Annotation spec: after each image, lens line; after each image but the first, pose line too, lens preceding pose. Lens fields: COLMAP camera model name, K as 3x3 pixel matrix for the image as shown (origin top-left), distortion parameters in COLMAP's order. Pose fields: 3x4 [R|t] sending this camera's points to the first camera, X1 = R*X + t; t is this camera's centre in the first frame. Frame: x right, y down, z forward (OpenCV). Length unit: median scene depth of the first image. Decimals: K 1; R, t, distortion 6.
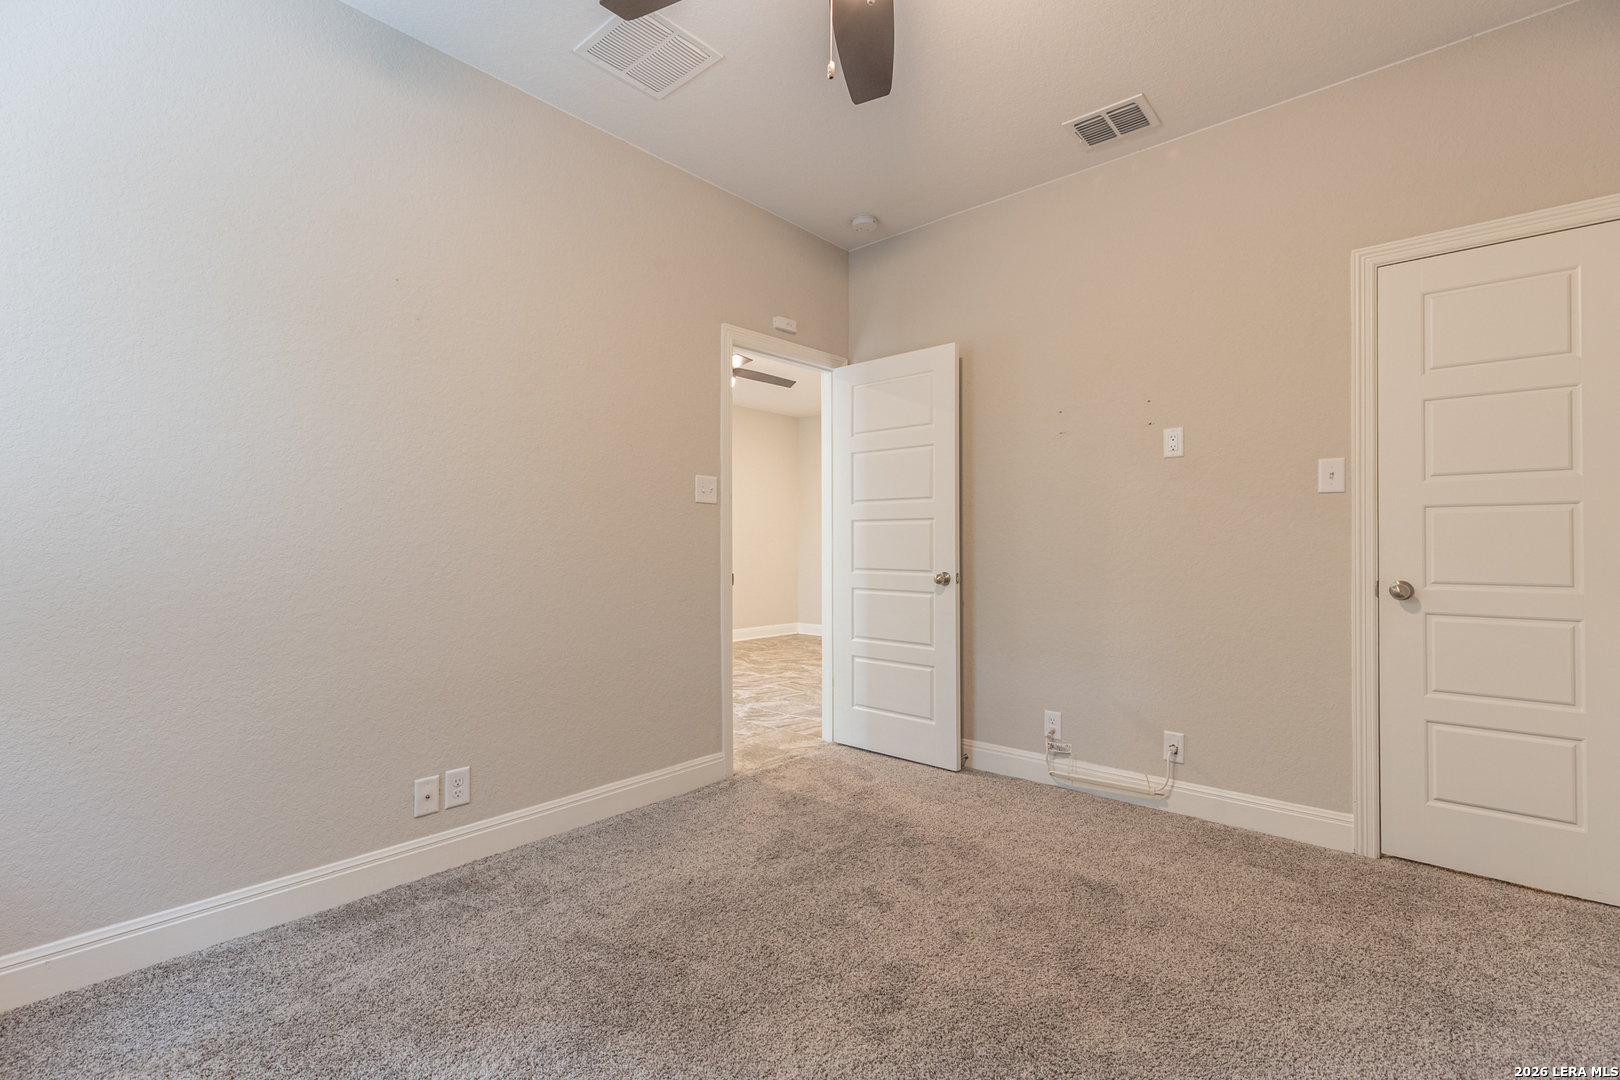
lens RADIAL K [[726.5, 0, 813.1], [0, 726.5, 539.7], [0, 0, 1]] dist [0.009596, -0.002087]
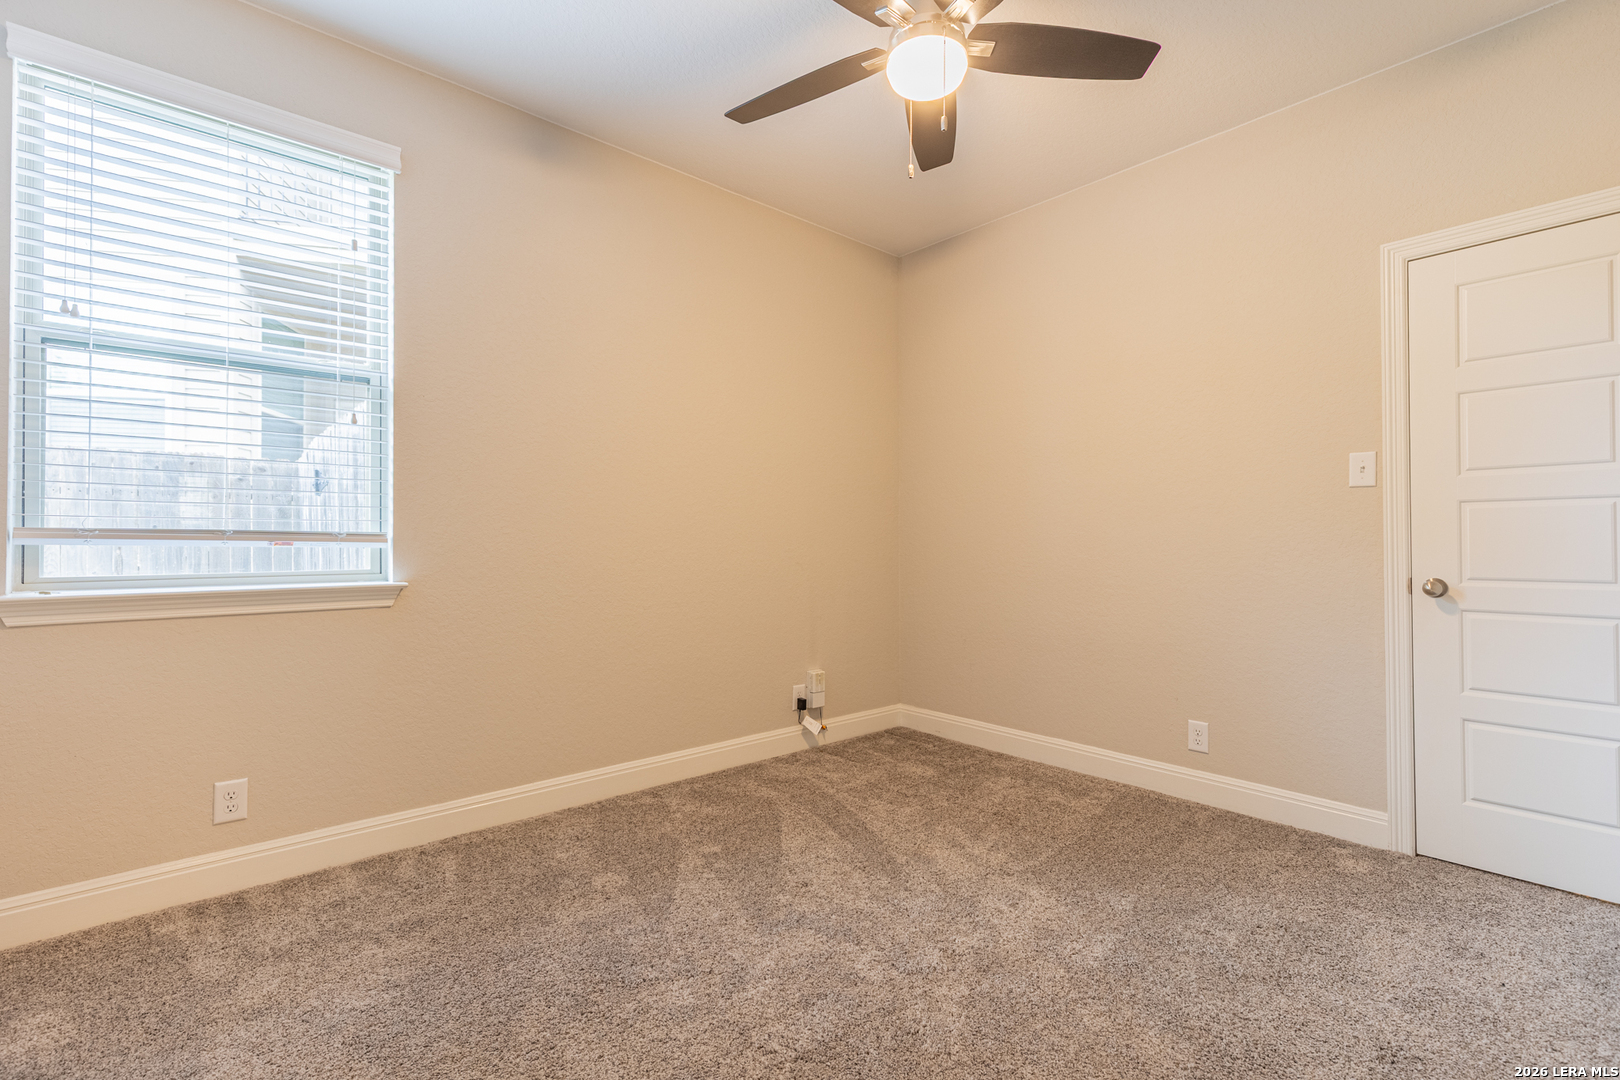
lens RADIAL K [[726.5, 0, 811.8], [0, 726.5, 542.3], [0, 0, 1]] dist [0.009596, -0.002087]
pose [[0.992424, -0.004855, -0.122768, 0.091342], [0.005440, 0.999975, 0.004432, -0.000007], [0.122743, -0.005066, 0.992426, -0.084028]]
